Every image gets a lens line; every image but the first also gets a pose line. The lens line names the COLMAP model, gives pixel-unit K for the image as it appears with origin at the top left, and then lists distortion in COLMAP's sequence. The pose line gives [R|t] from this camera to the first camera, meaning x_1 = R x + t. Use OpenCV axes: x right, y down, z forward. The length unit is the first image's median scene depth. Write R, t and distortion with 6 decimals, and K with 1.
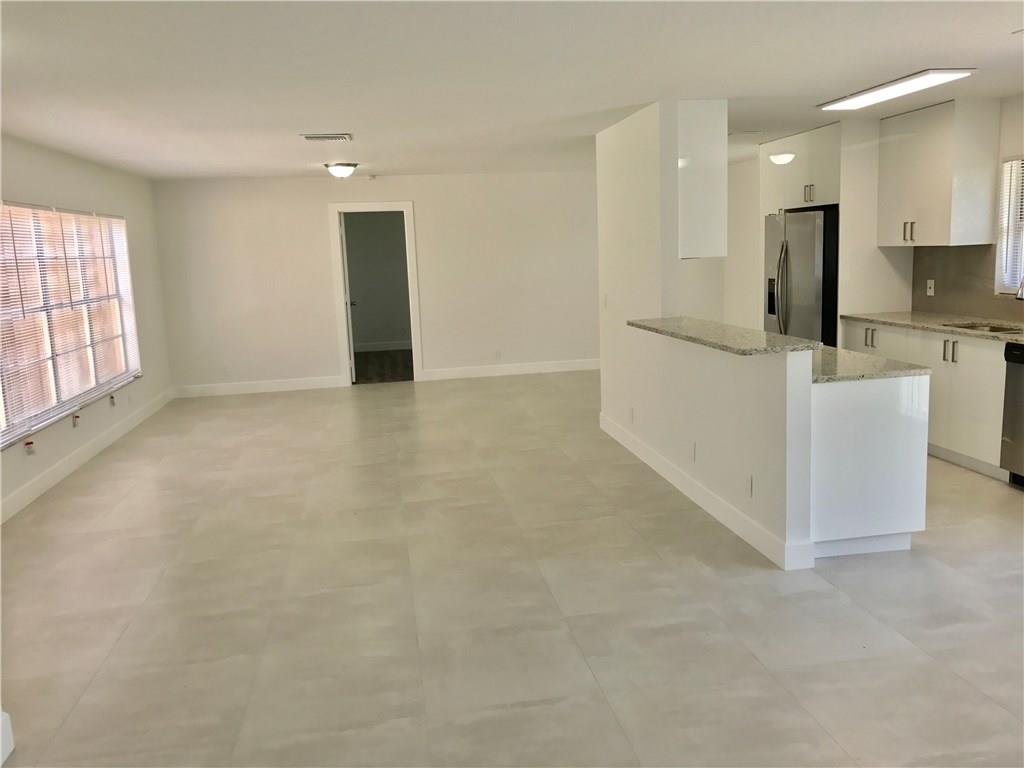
lens RADIAL K [[840.1, 0, 511.0], [0, 840.1, 383.2], [0, 0, 1]] dist [0.027080, -0.035479]
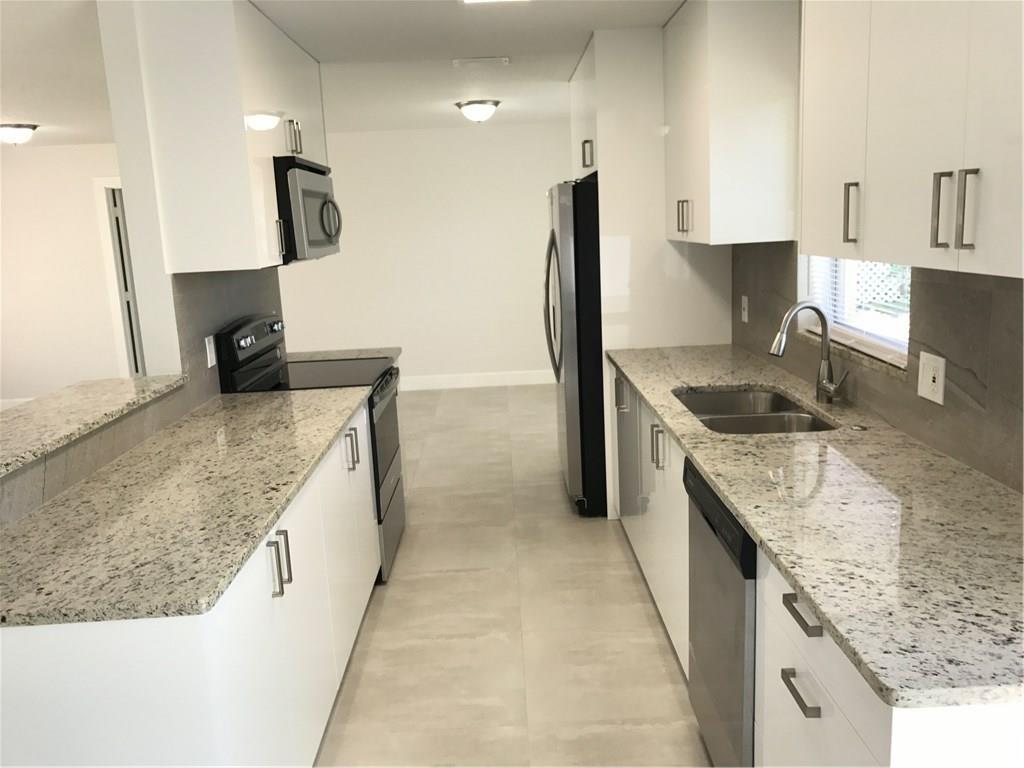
lens RADIAL K [[840.1, 0, 501.4], [0, 840.1, 371.2], [0, 0, 1]] dist [0.027080, -0.035479]
pose [[0.990352, 0.016561, -0.137585, 0.337675], [-0.013429, 0.999630, 0.023666, -0.066826], [0.137926, -0.021590, 0.990207, 0.316645]]
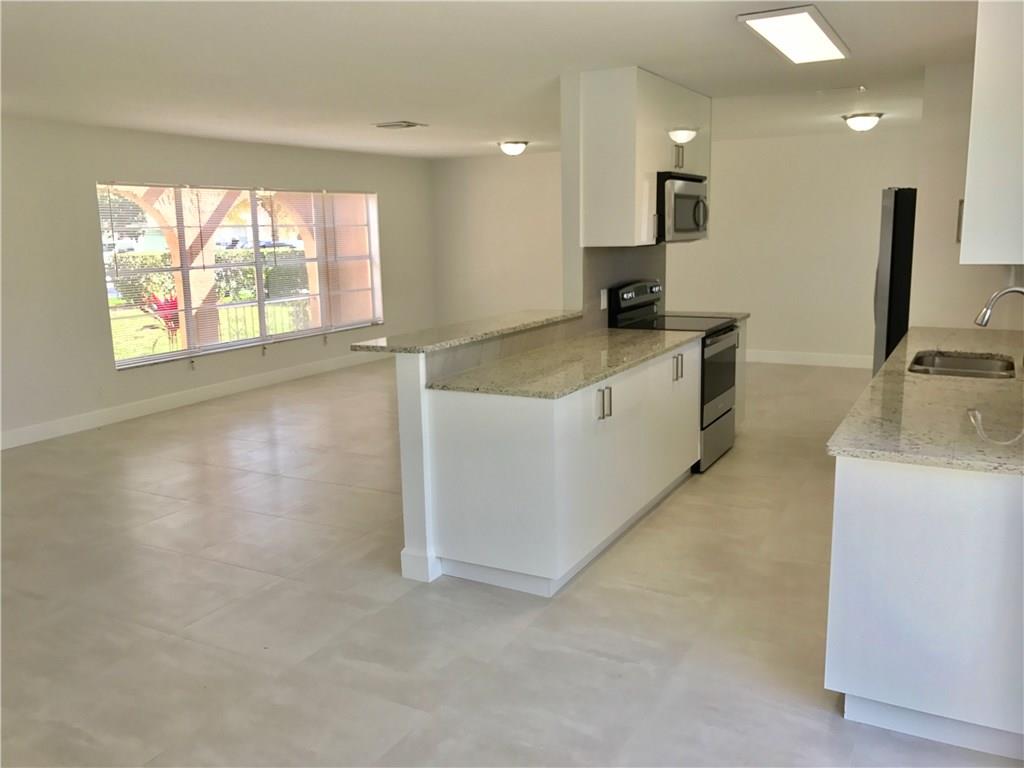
lens RADIAL K [[840.1, 0, 509.4], [0, 840.1, 386.7], [0, 0, 1]] dist [0.027080, -0.035479]
pose [[0.790937, 0.138131, -0.596102, 0.476936], [-0.108814, 0.990411, 0.085121, -0.044442], [0.602144, -0.002461, 0.798384, 0.148092]]
